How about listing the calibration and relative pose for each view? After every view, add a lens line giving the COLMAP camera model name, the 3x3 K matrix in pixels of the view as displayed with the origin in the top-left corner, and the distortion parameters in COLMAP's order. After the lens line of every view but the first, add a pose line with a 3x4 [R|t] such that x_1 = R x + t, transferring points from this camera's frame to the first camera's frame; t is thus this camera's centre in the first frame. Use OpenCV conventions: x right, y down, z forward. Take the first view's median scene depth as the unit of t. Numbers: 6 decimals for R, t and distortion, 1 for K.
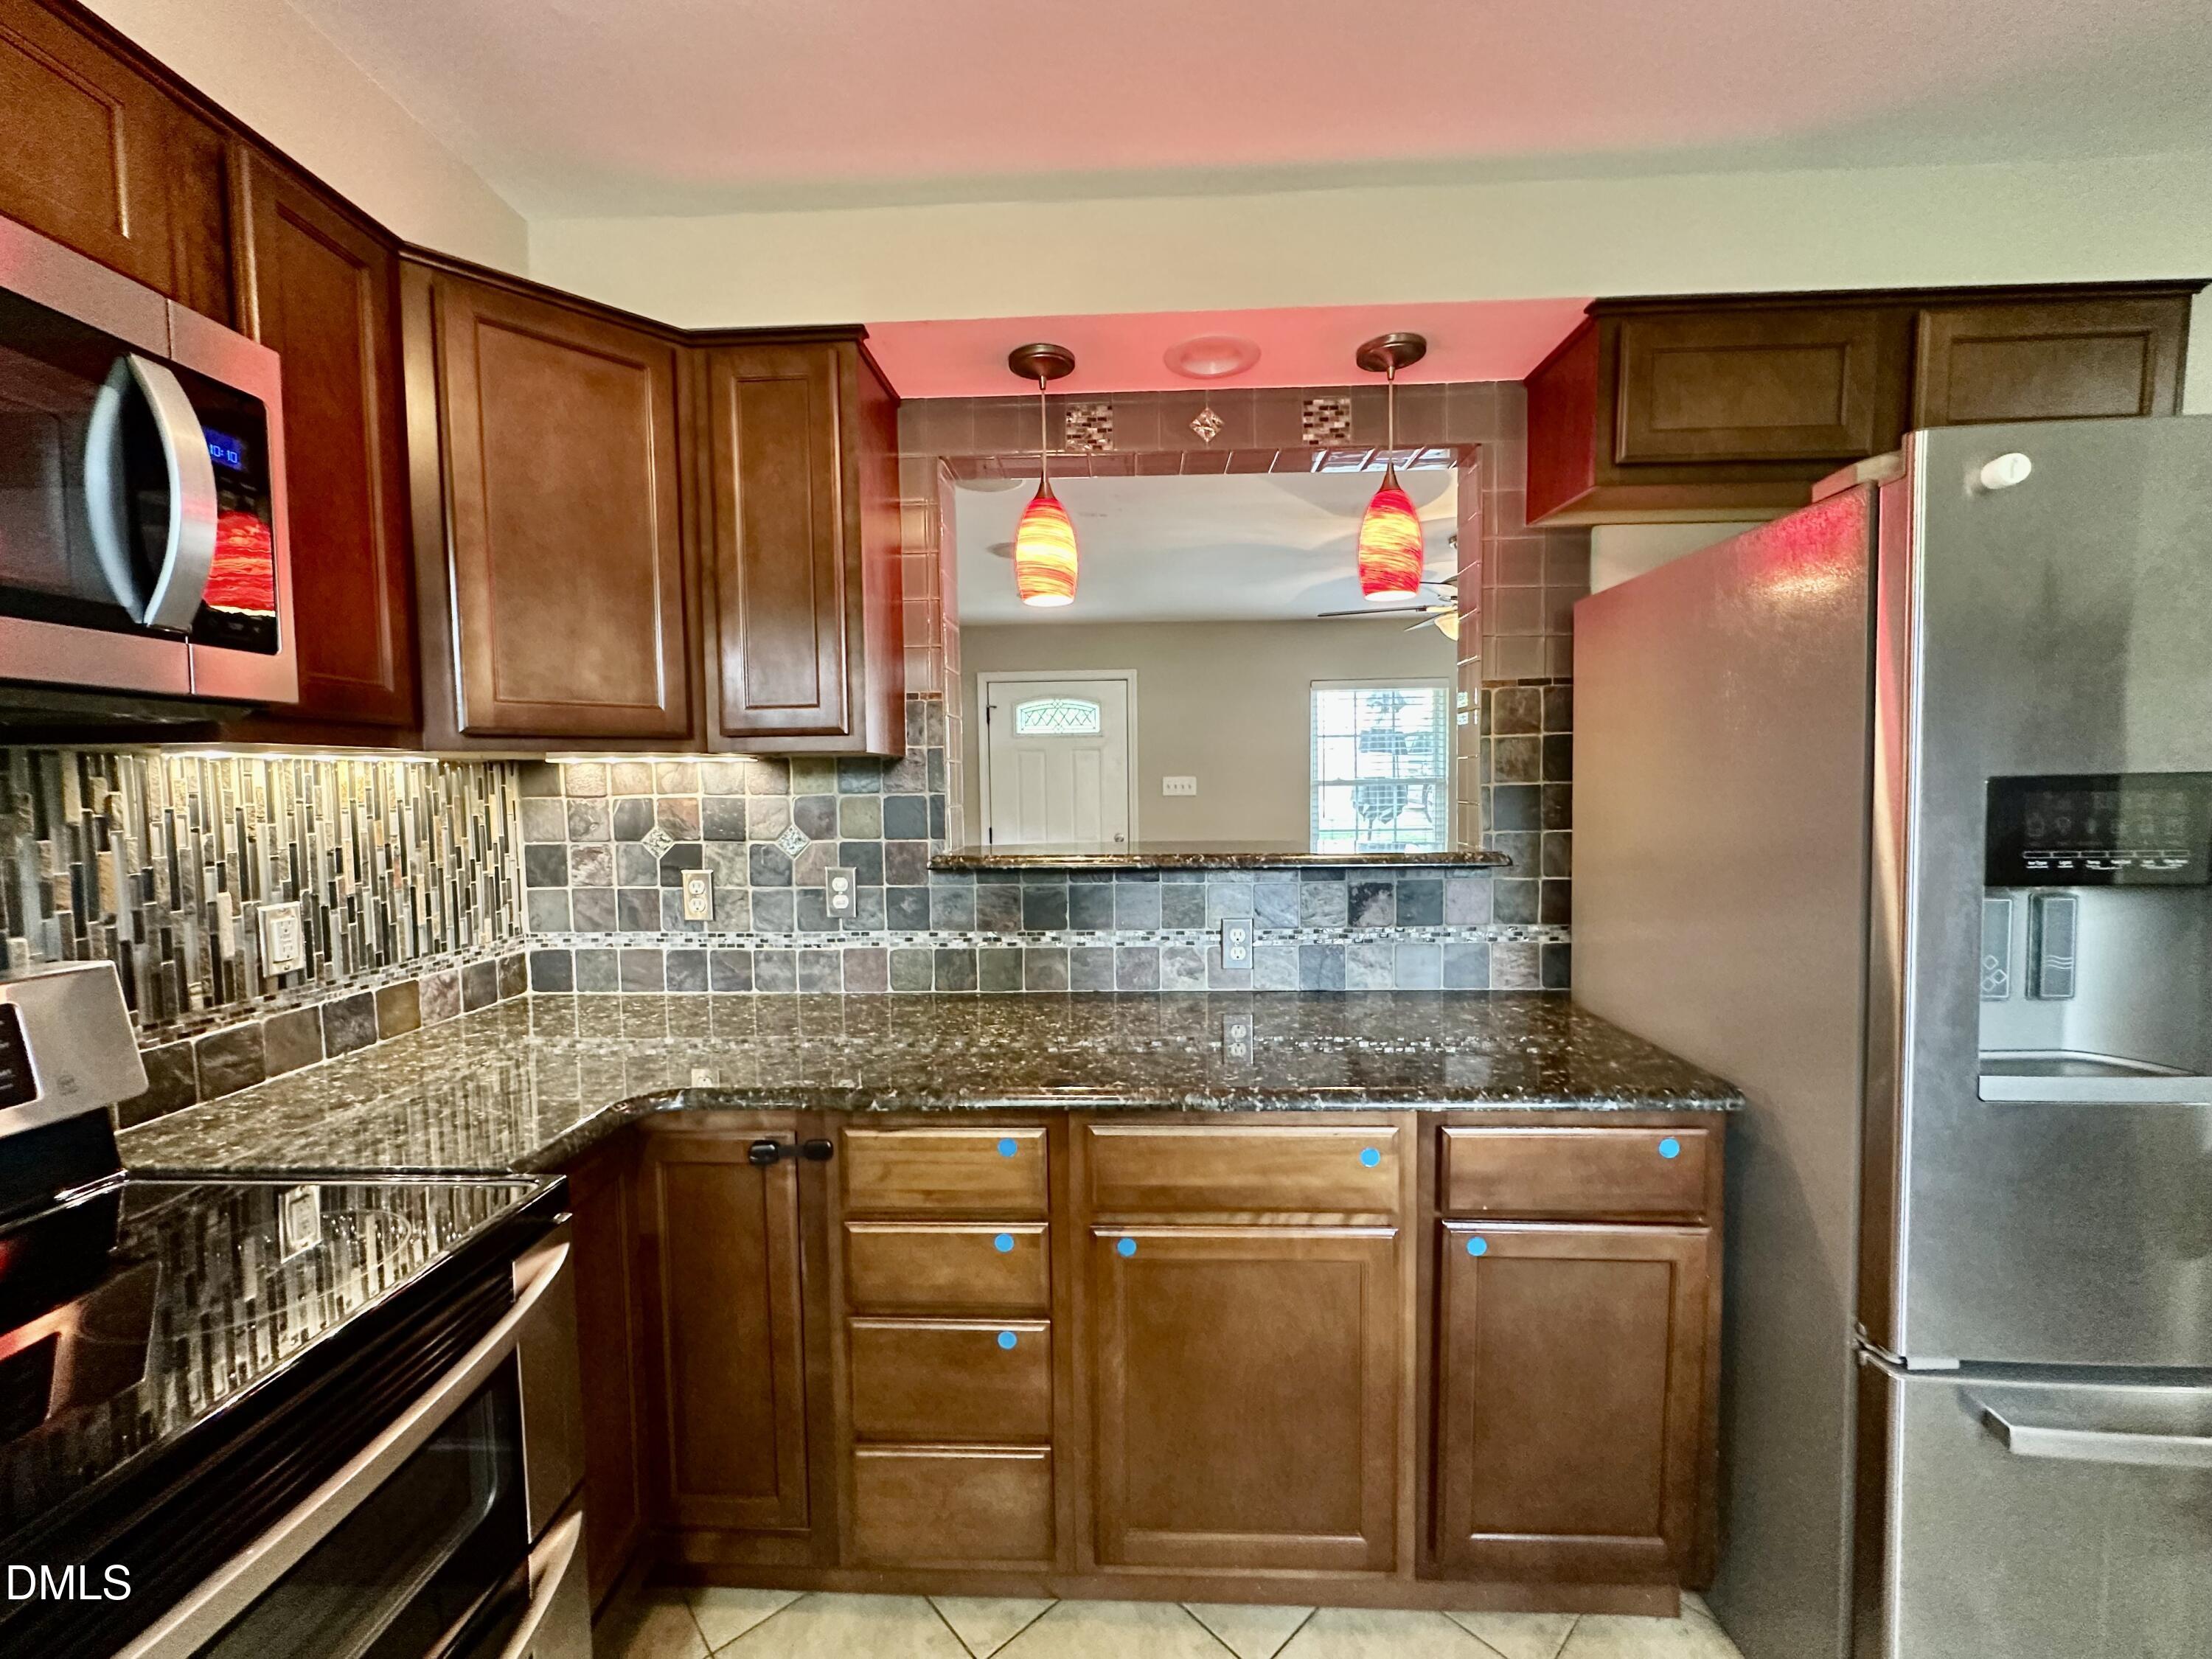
lens RADIAL K [[880.6, 0, 1102.9], [0, 880.6, 831.7], [0, 0, 1]] dist [-0.002418, 0.000442]
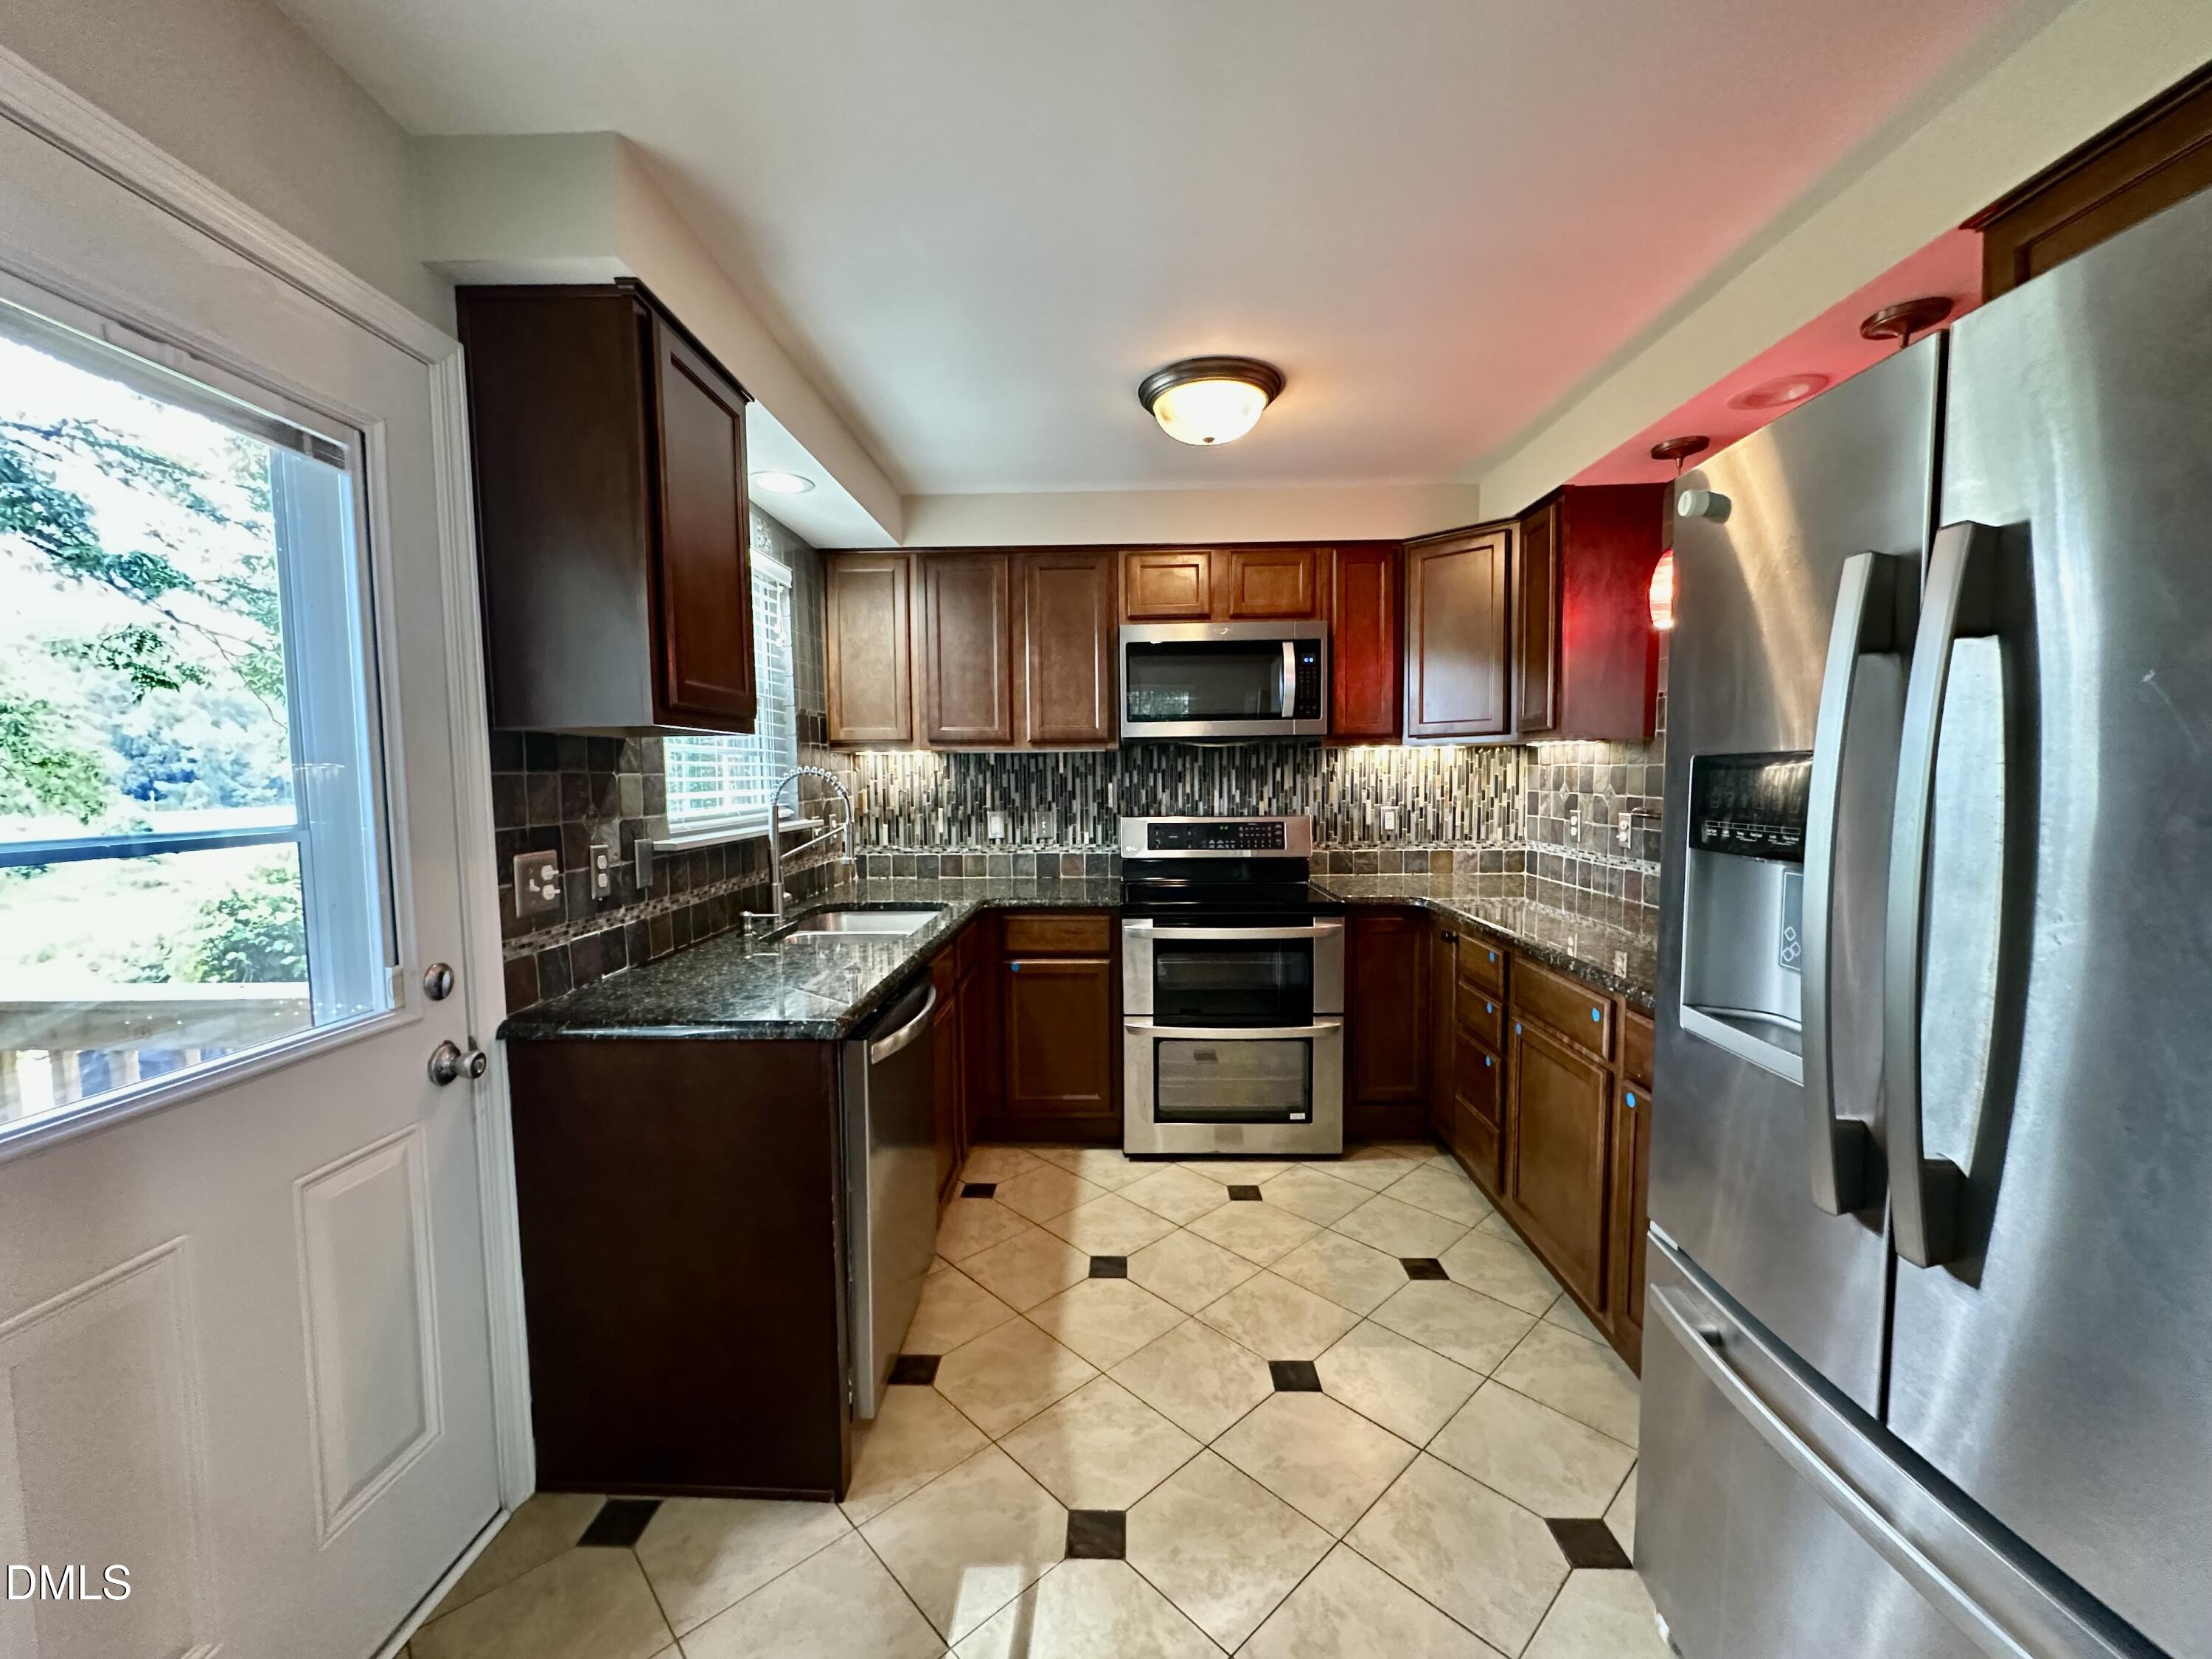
lens RADIAL K [[880.6, 0, 1102.9], [0, 880.6, 831.7], [0, 0, 1]] dist [-0.002418, 0.000442]
pose [[0.015800, 0.081797, -0.996524, 1.284127], [-0.042540, 0.995801, 0.081063, -0.013151], [0.998970, 0.041112, 0.019213, 0.105356]]
